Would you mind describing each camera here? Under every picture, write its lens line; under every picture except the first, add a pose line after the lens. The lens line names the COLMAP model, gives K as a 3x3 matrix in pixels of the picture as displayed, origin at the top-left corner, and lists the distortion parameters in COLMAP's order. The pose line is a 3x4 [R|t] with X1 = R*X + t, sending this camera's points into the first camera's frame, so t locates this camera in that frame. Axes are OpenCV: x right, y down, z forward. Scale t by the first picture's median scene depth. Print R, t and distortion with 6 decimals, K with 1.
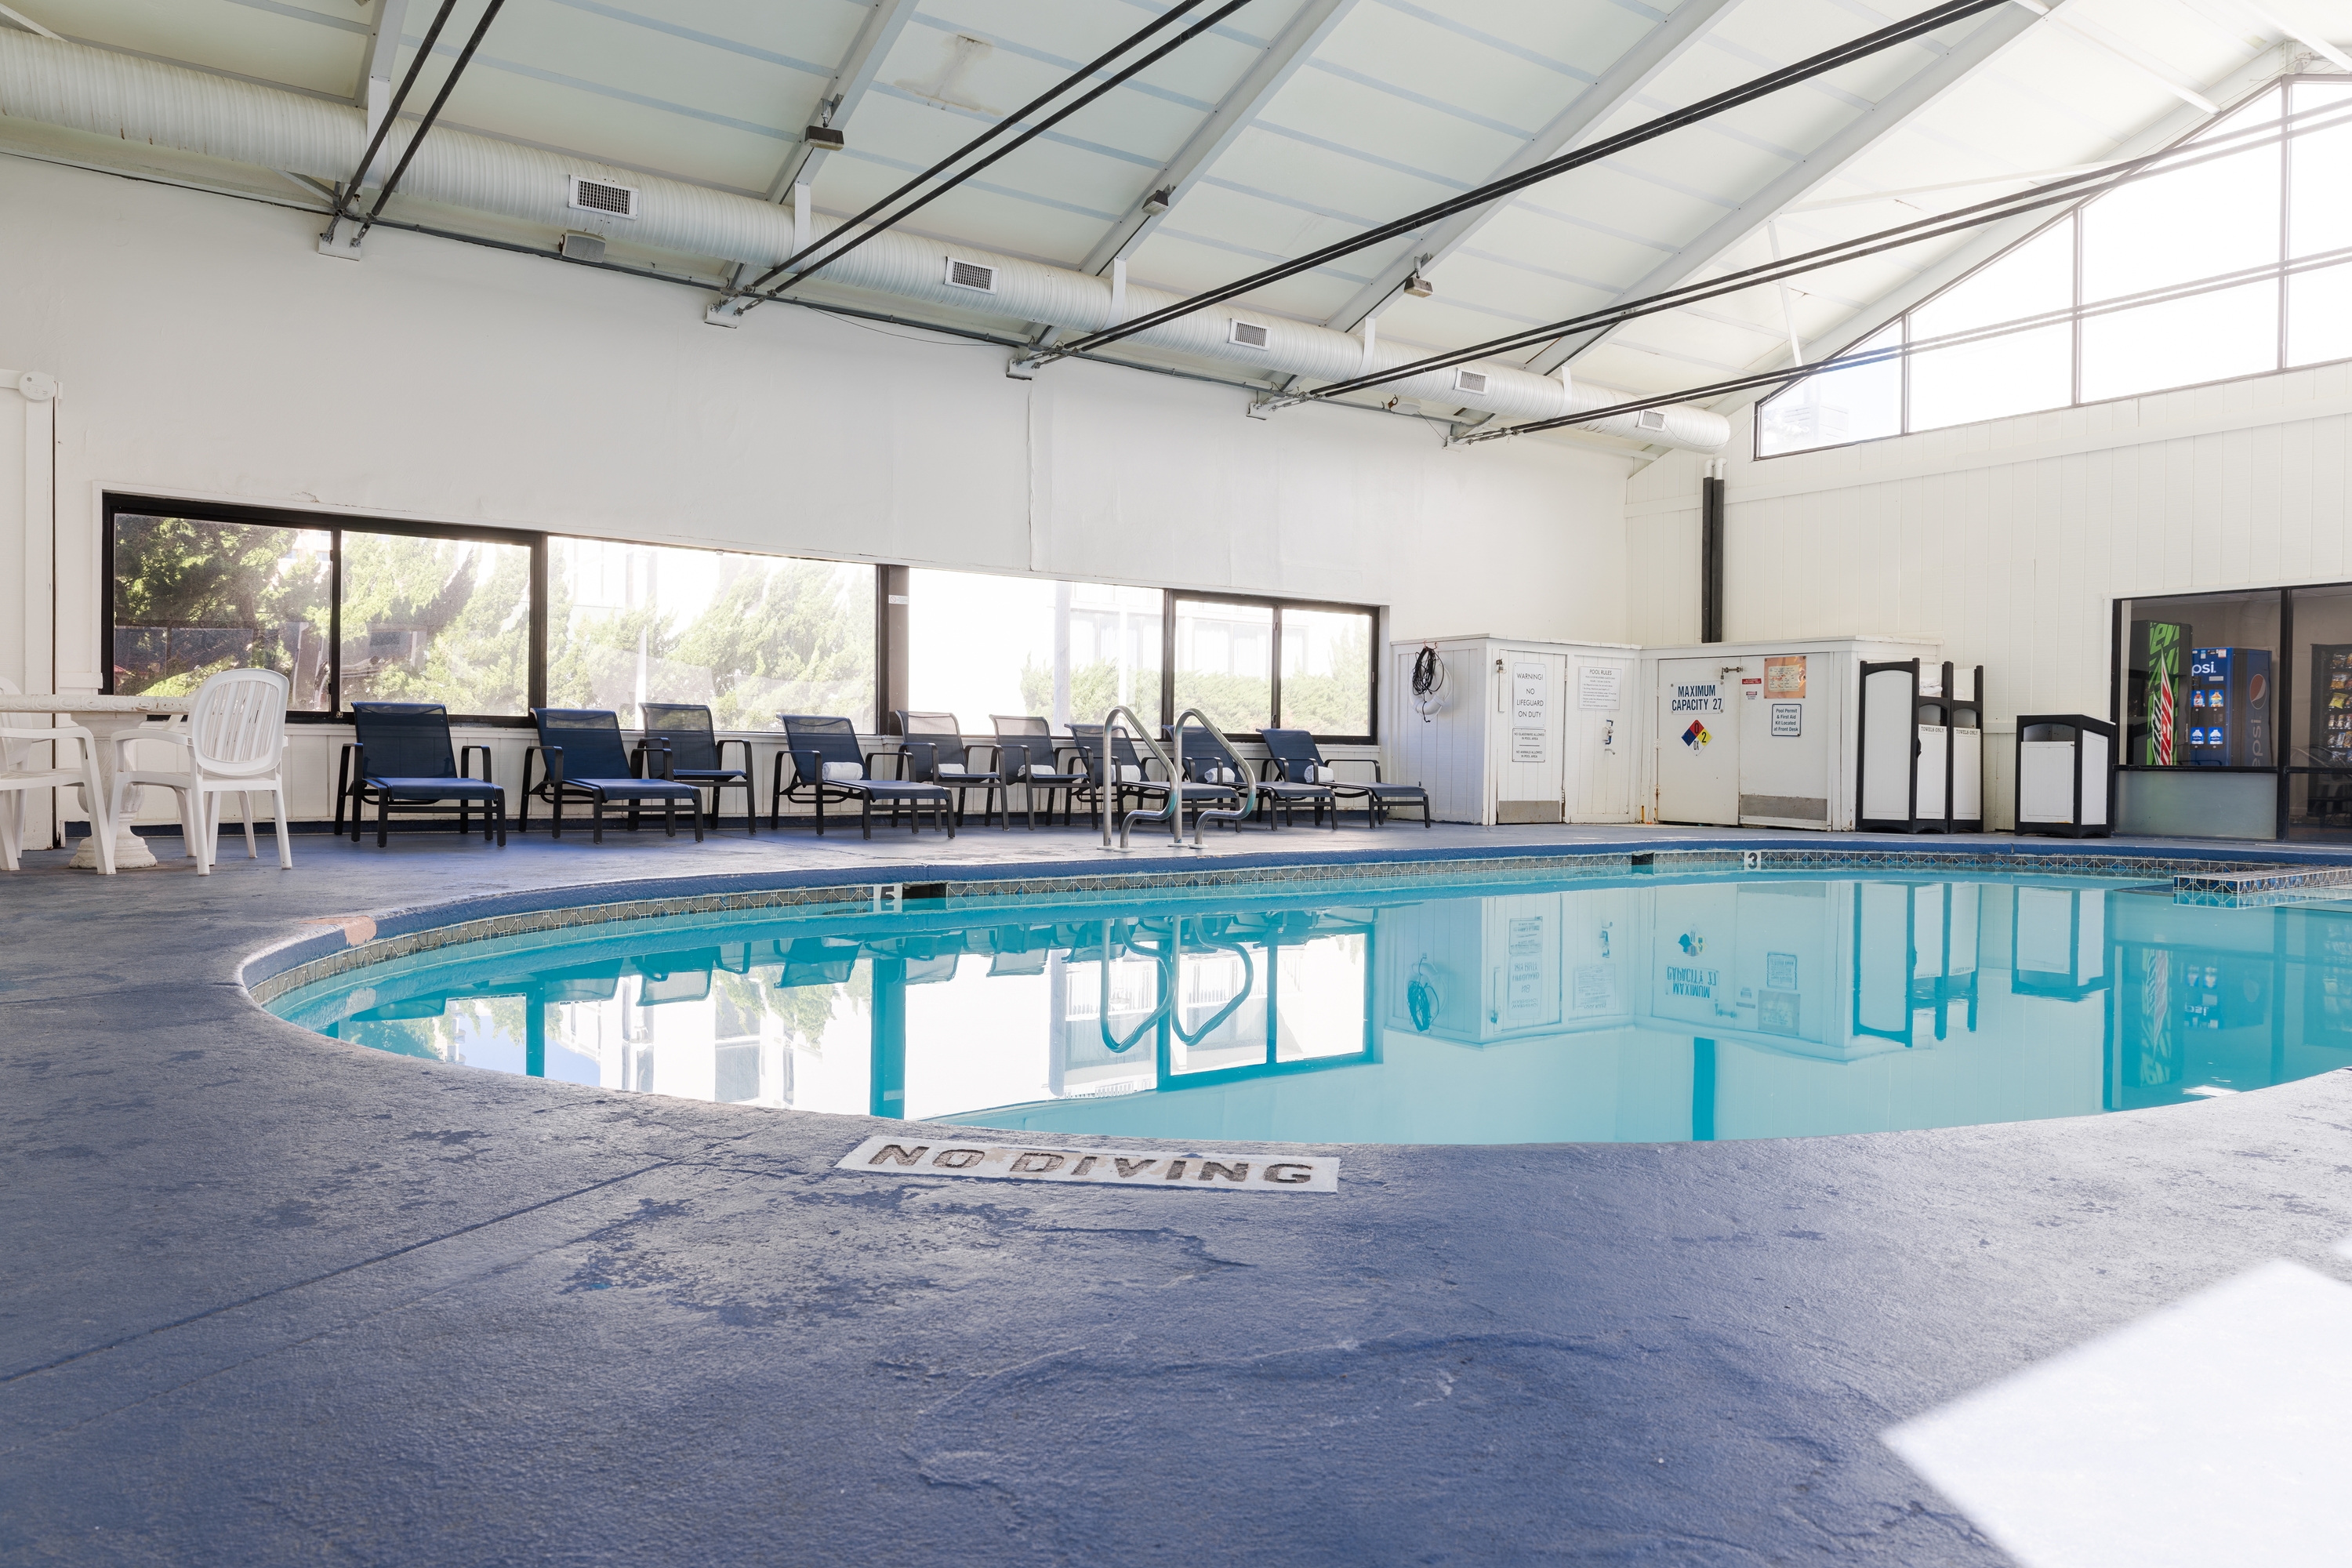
lens RADIAL K [[1567.1, 0, 1176.0], [0, 1567.1, 784.0], [0, 0, 1]] dist [0.003857, 0.005336]
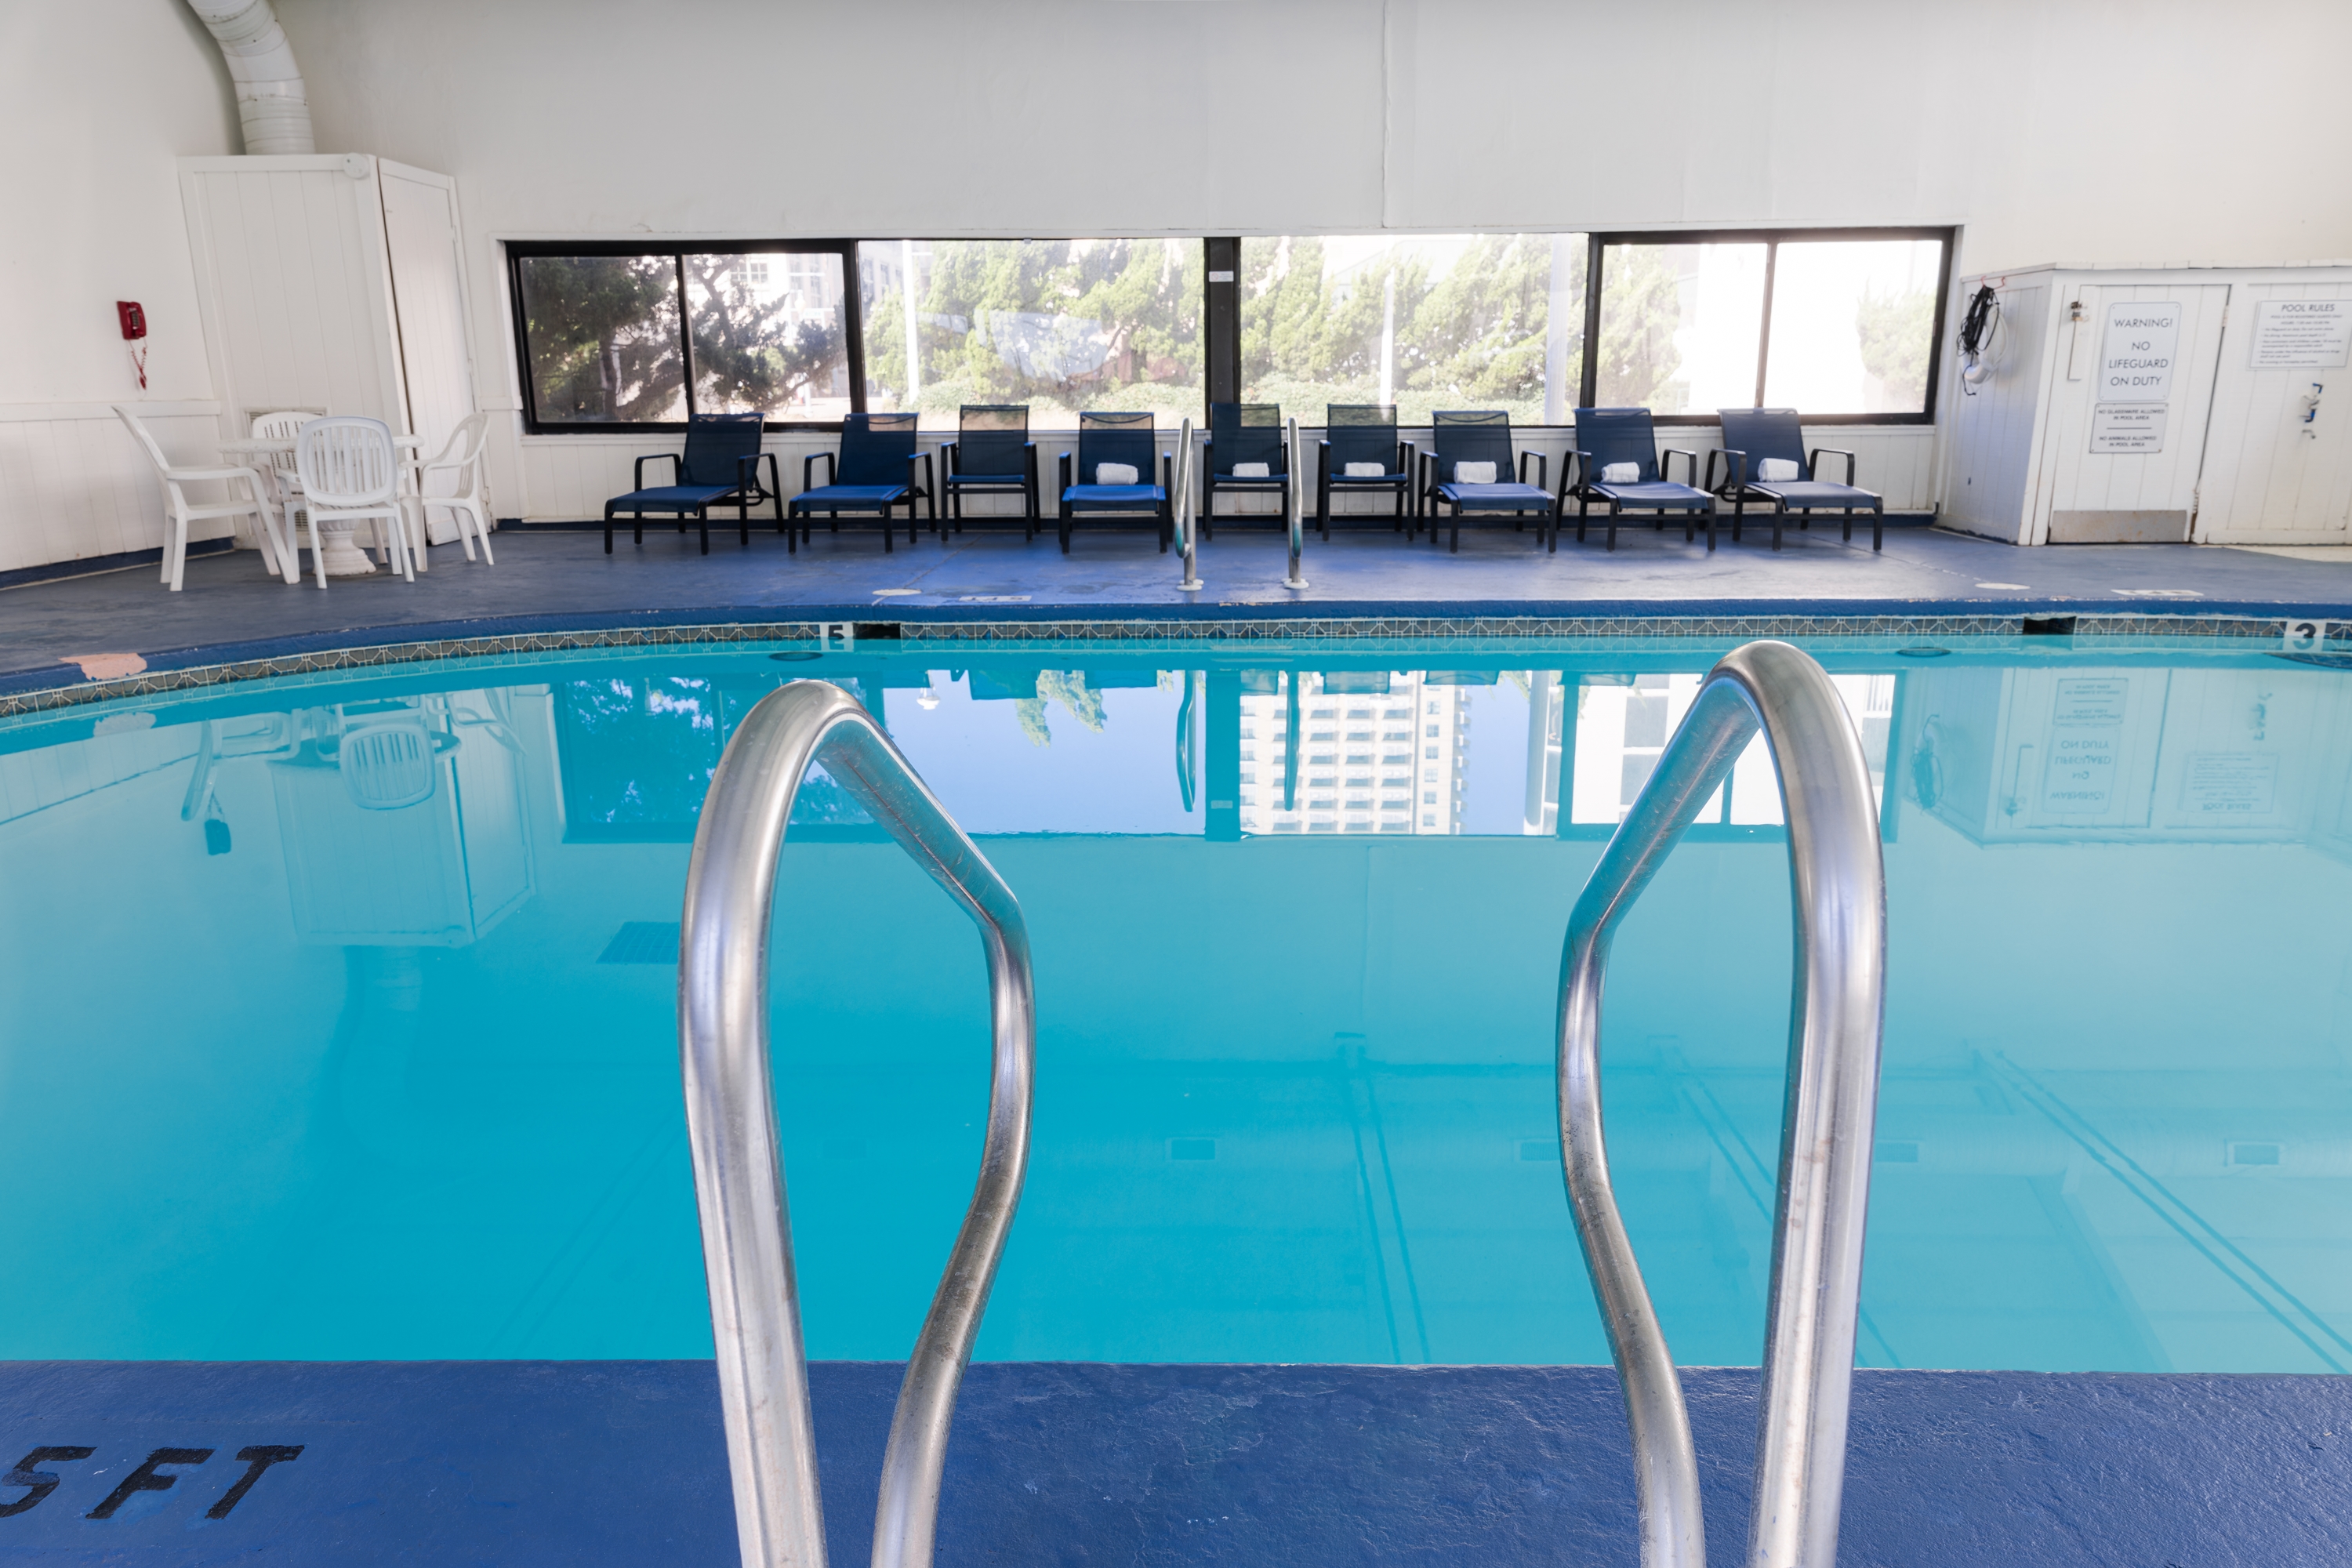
lens RADIAL K [[1567.1, 0, 1176.0], [0, 1567.1, 784.0], [0, 0, 1]] dist [0.003857, 0.005336]
pose [[0.801406, 0.130122, -0.583795, 0.340303], [0.007267, 0.973859, 0.227038, -0.035029], [0.598076, -0.186192, 0.779511, 0.205312]]
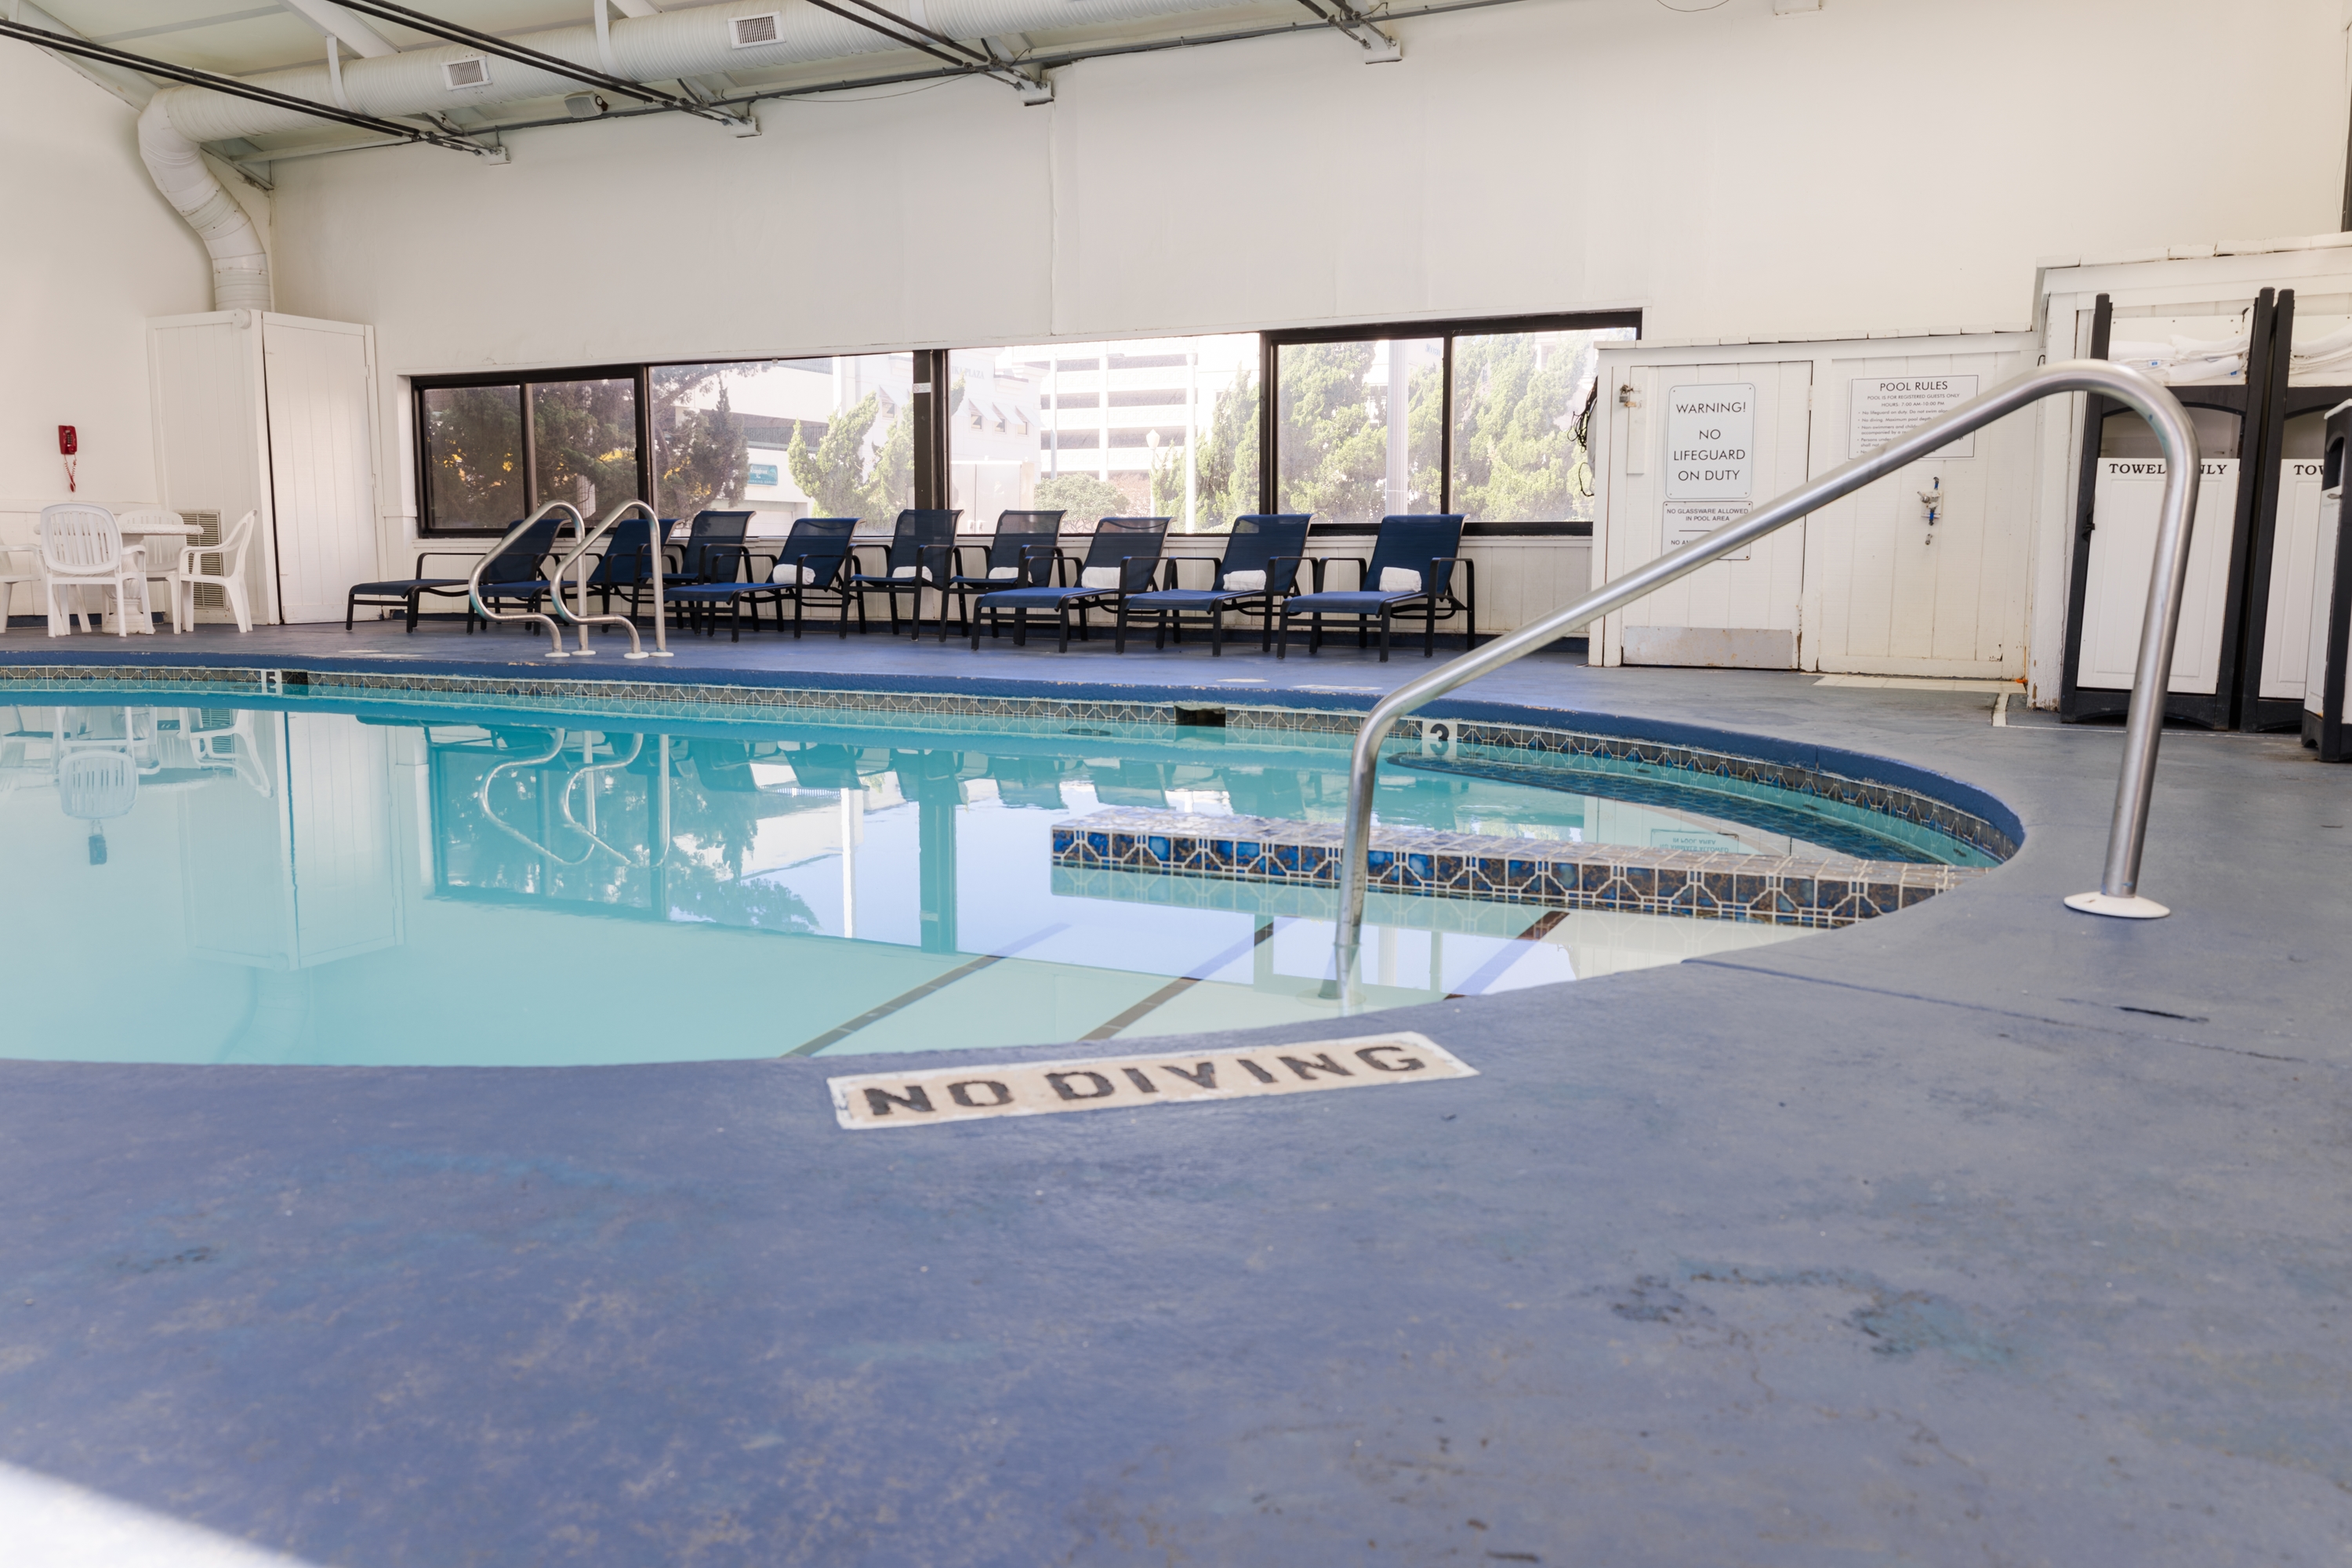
lens RADIAL K [[1797.6, 0, 1176.0], [0, 1797.6, 784.0], [0, 0, 1]] dist [0.008262, 0.003479]
pose [[0.495701, 0.097603, -0.862991, 0.768193], [-0.011684, 0.994325, 0.105745, 0.000075], [0.868415, -0.042335, 0.494028, 0.548028]]
